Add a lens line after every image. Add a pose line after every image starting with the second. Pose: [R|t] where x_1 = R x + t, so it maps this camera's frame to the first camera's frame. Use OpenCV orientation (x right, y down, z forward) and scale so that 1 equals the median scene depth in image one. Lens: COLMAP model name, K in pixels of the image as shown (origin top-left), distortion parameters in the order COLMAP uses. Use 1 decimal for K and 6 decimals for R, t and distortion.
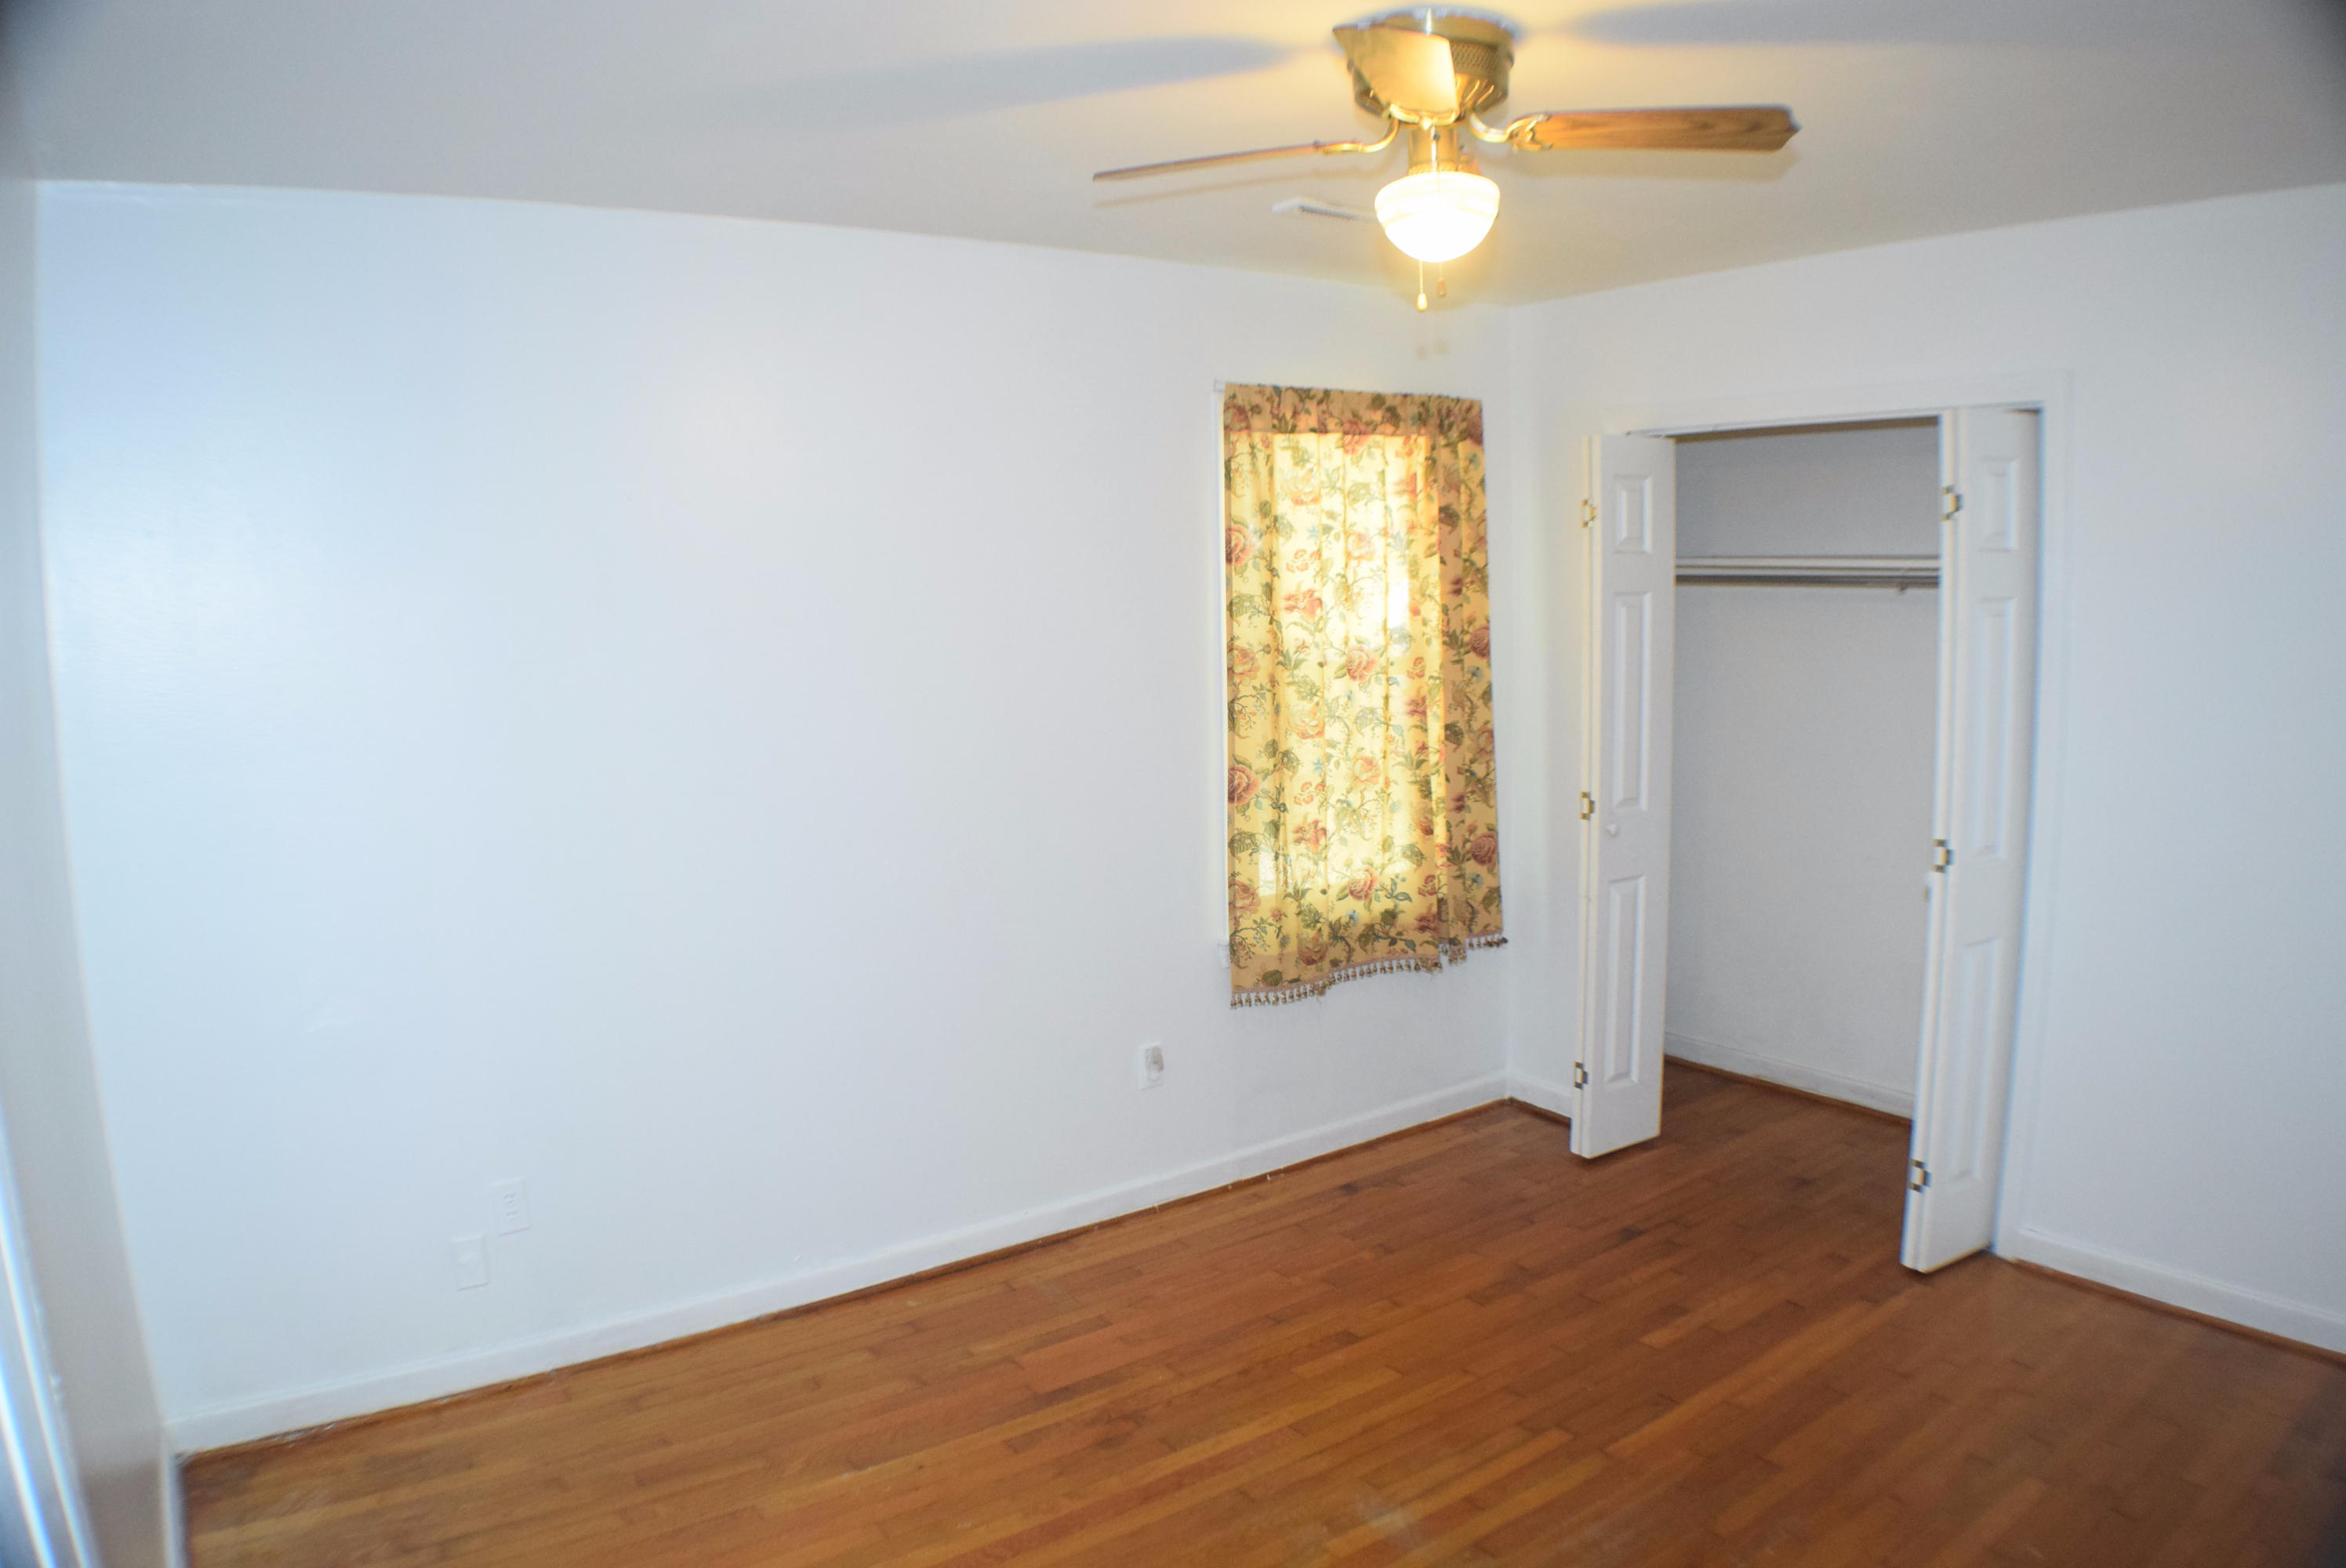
lens RADIAL K [[1557.8, 0, 1173.0], [0, 1557.8, 784.0], [0, 0, 1]] dist [-0.203612, 0.051958]
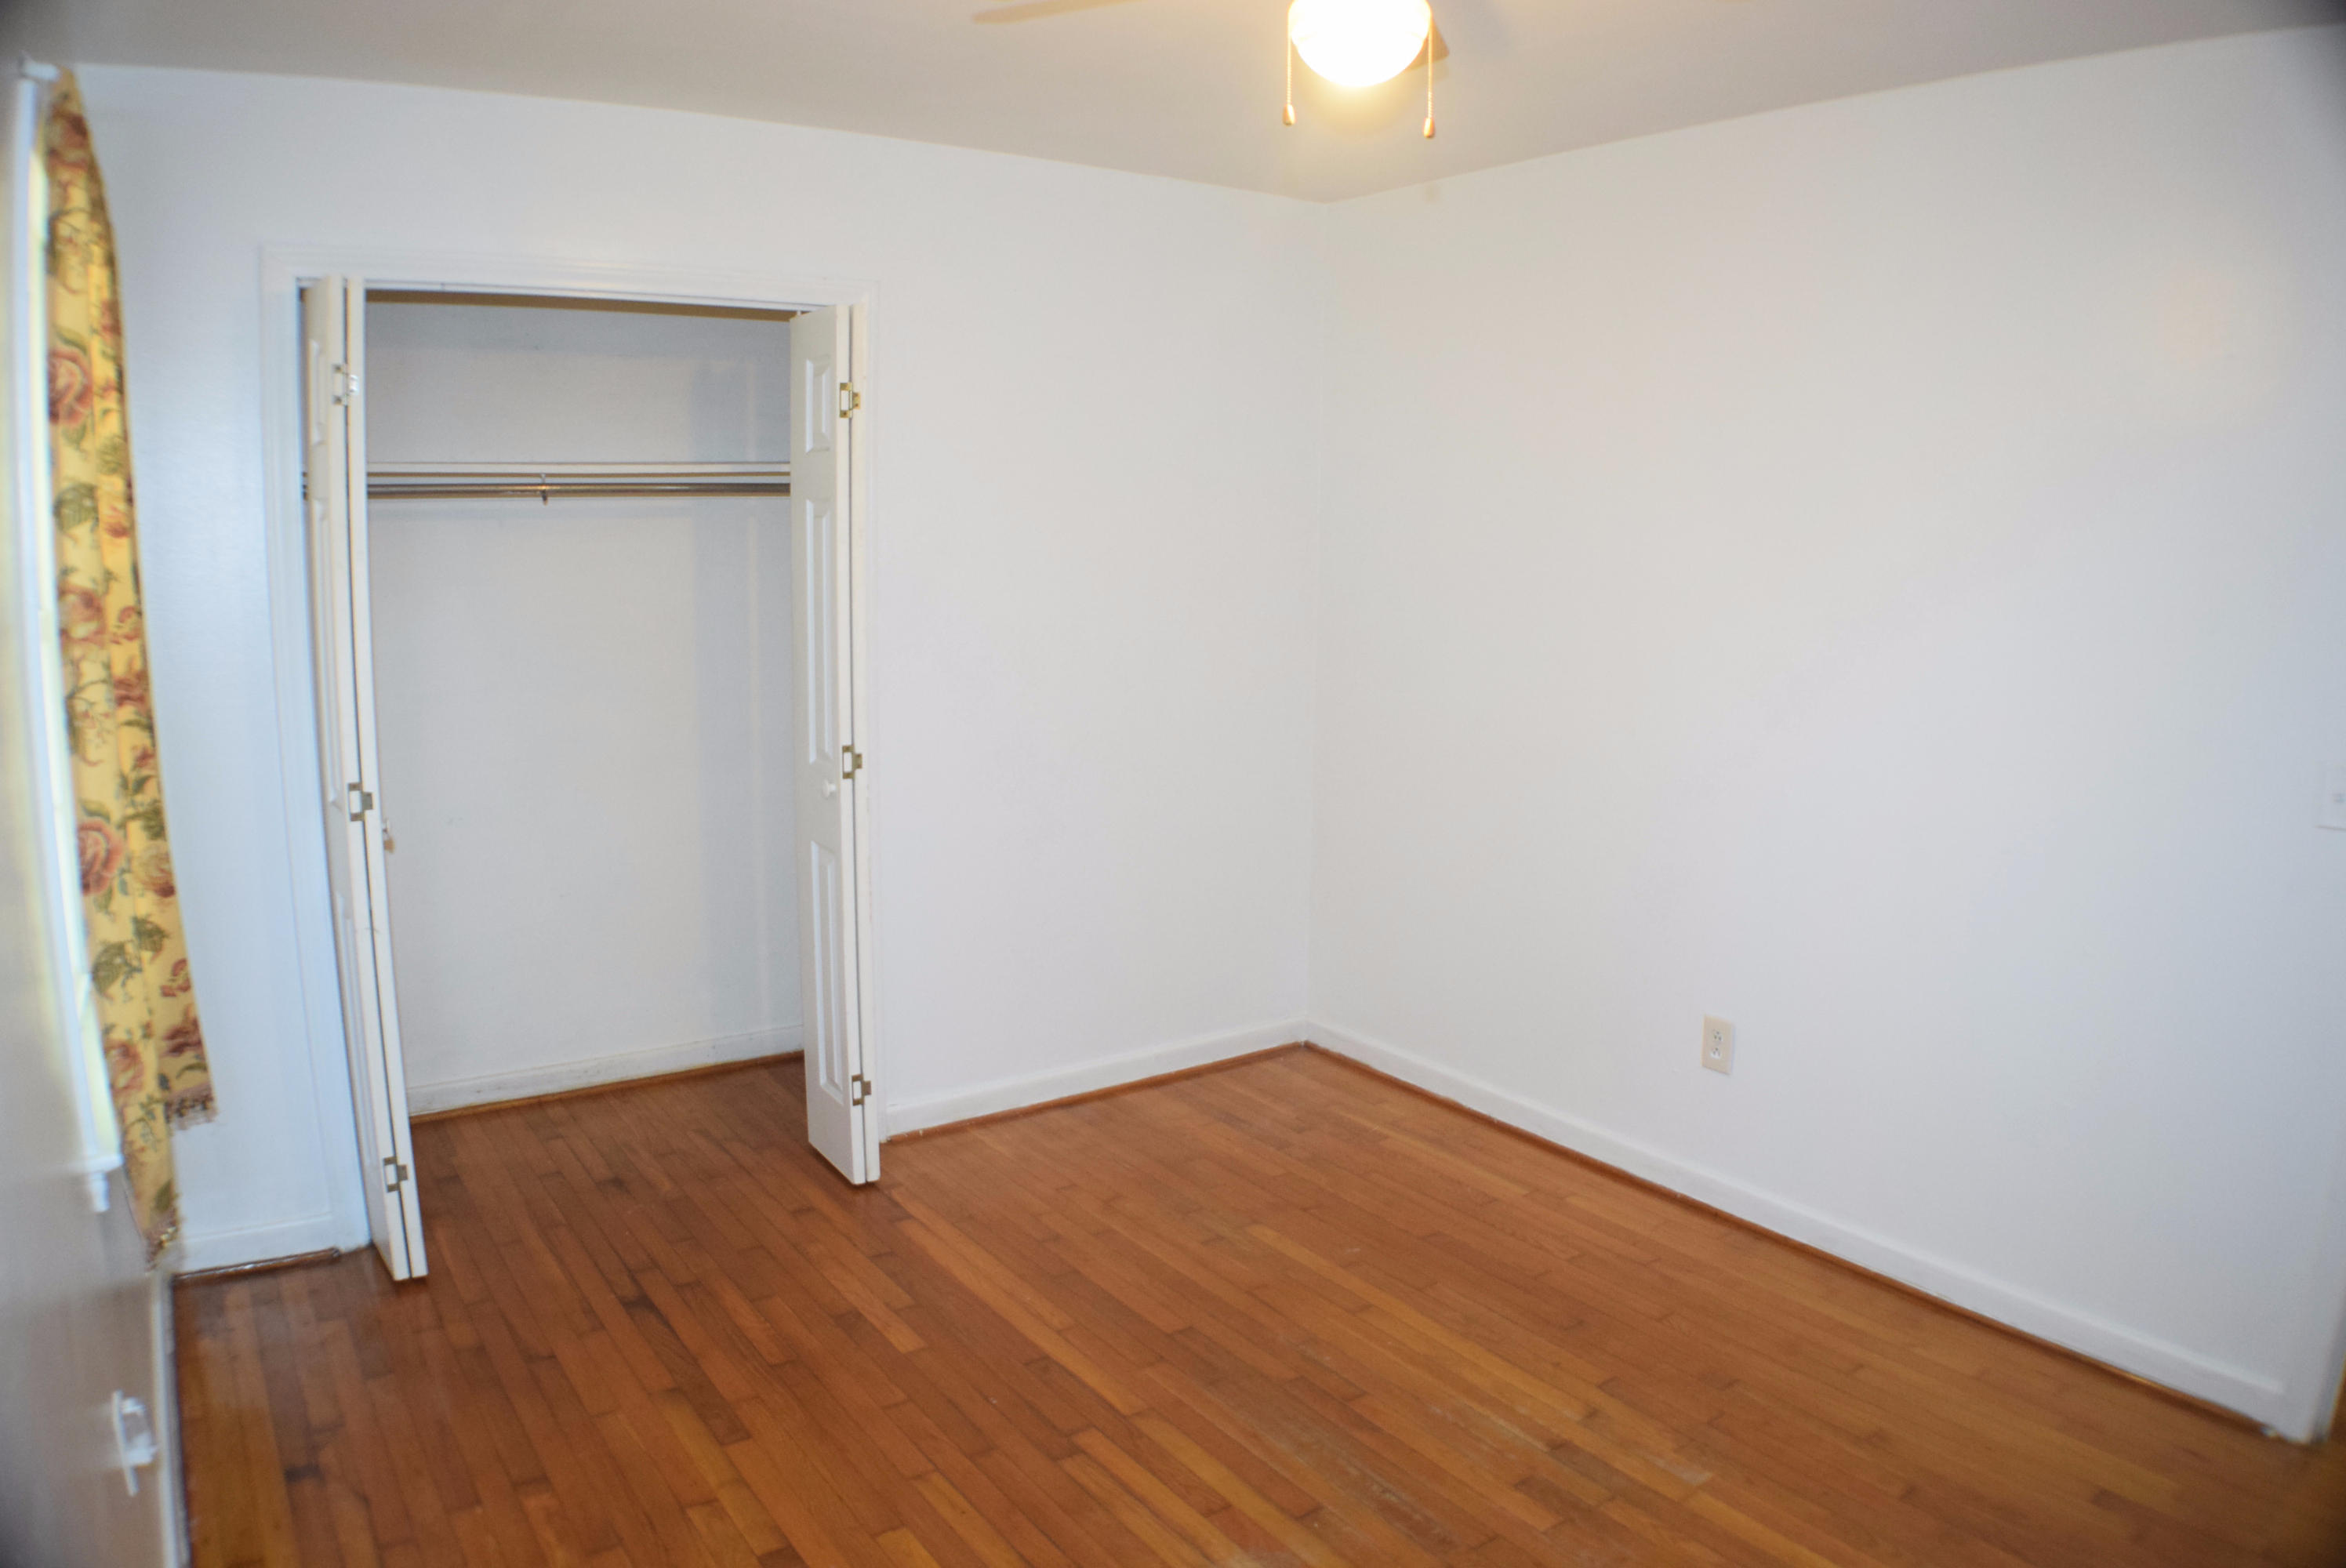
lens RADIAL K [[1557.8, 0, 1173.0], [0, 1557.8, 784.0], [0, 0, 1]] dist [-0.203612, 0.051958]
pose [[0.007339, -0.142412, 0.989780, -0.441106], [0.118670, 0.982936, 0.140547, -0.049269], [-0.992907, 0.116426, 0.024113, 0.682534]]
